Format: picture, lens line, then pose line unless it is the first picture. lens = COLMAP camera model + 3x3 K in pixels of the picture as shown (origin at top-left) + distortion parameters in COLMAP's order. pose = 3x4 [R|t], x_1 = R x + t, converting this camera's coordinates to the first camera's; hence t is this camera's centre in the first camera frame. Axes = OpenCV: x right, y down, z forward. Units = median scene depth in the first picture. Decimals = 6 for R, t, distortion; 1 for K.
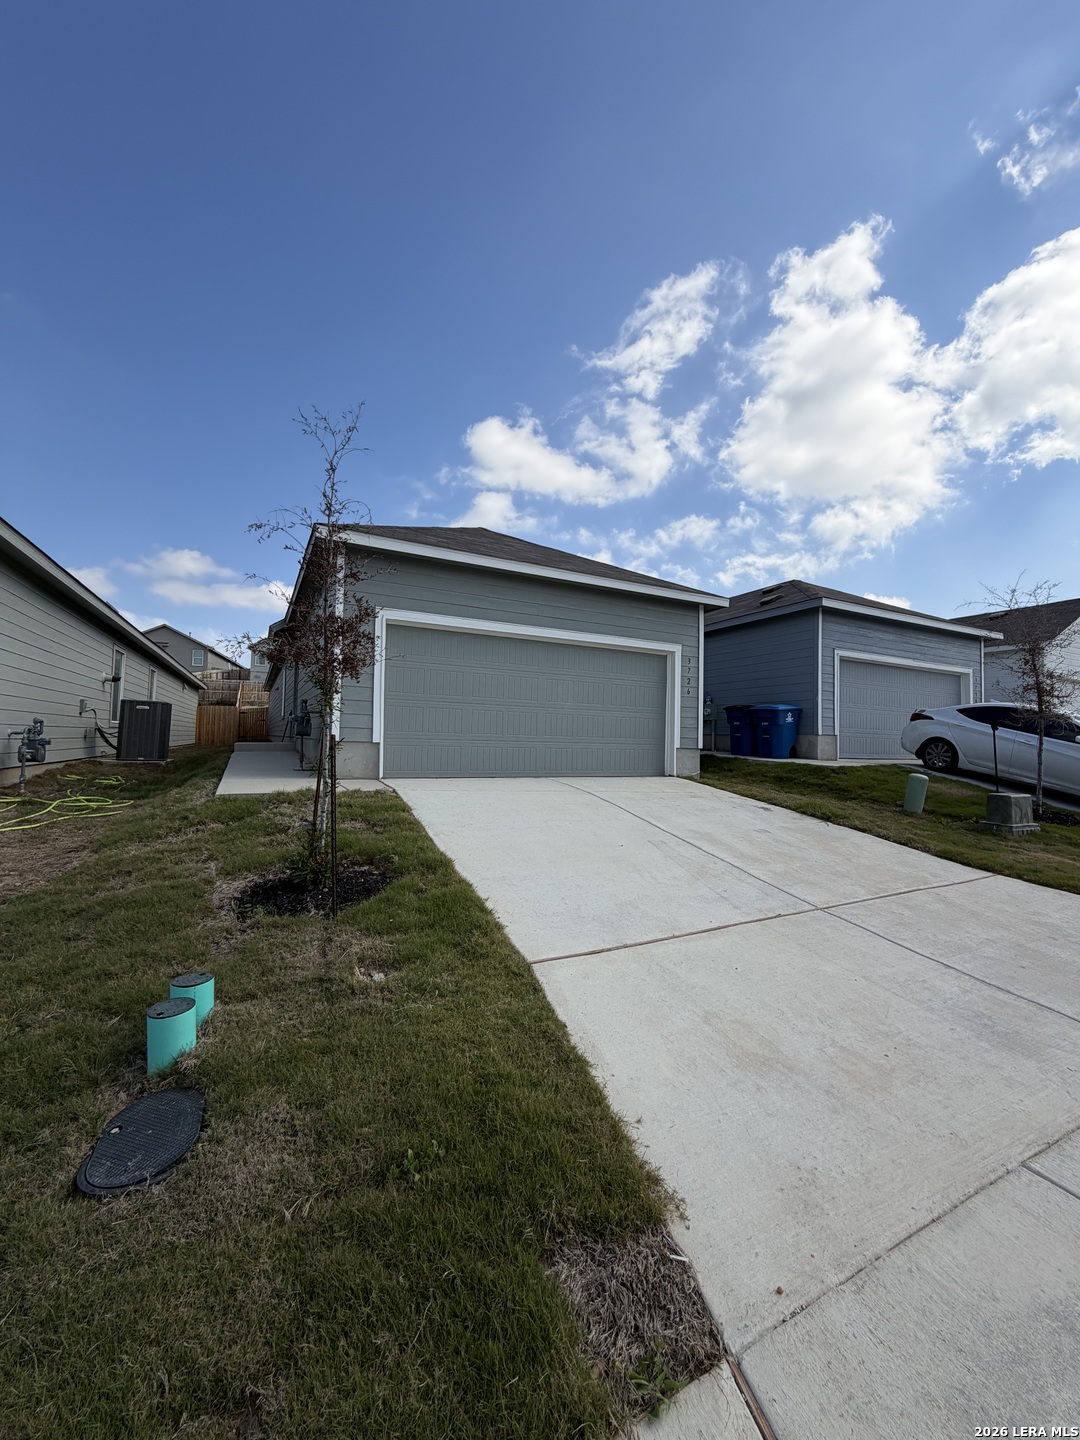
lens RADIAL K [[573.8, 0, 539.3], [0, 573.8, 716.0], [0, 0, 1]] dist [0.000367, -0.000200]
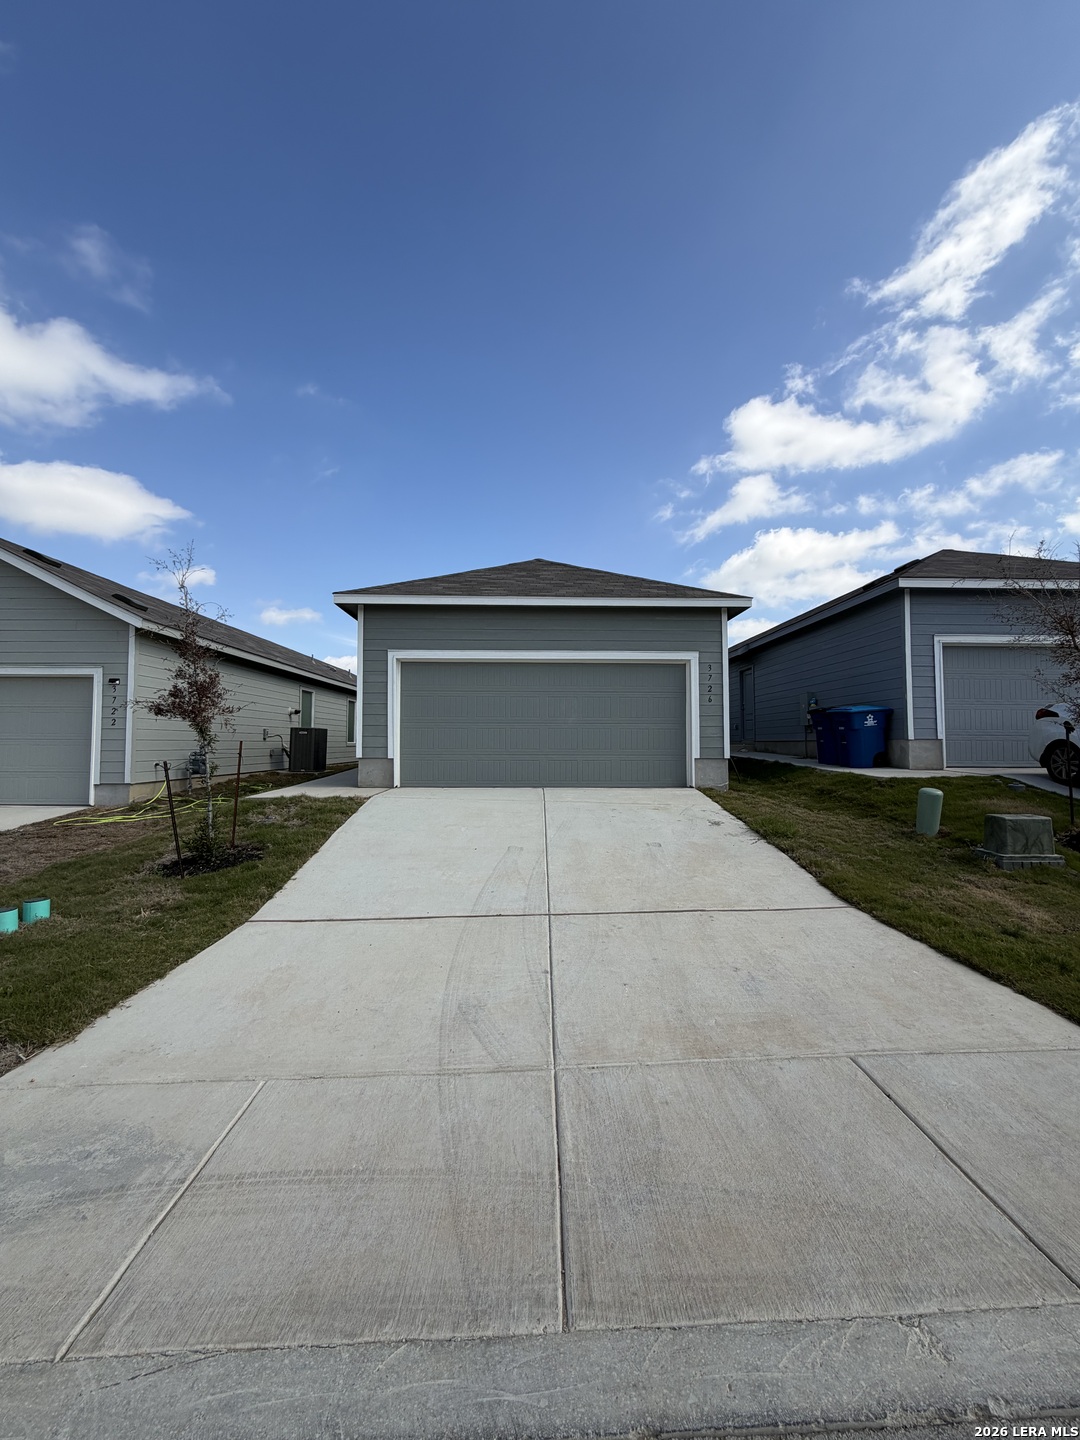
lens RADIAL K [[568.7, 0, 545.6], [0, 568.7, 744.9], [0, 0, 1]] dist [0.003148, 0.000082]
pose [[0.906025, -0.020837, -0.422712, 0.412795], [0.038982, 0.998650, 0.034325, -0.010334], [0.421426, -0.047578, 0.905614, 0.014299]]
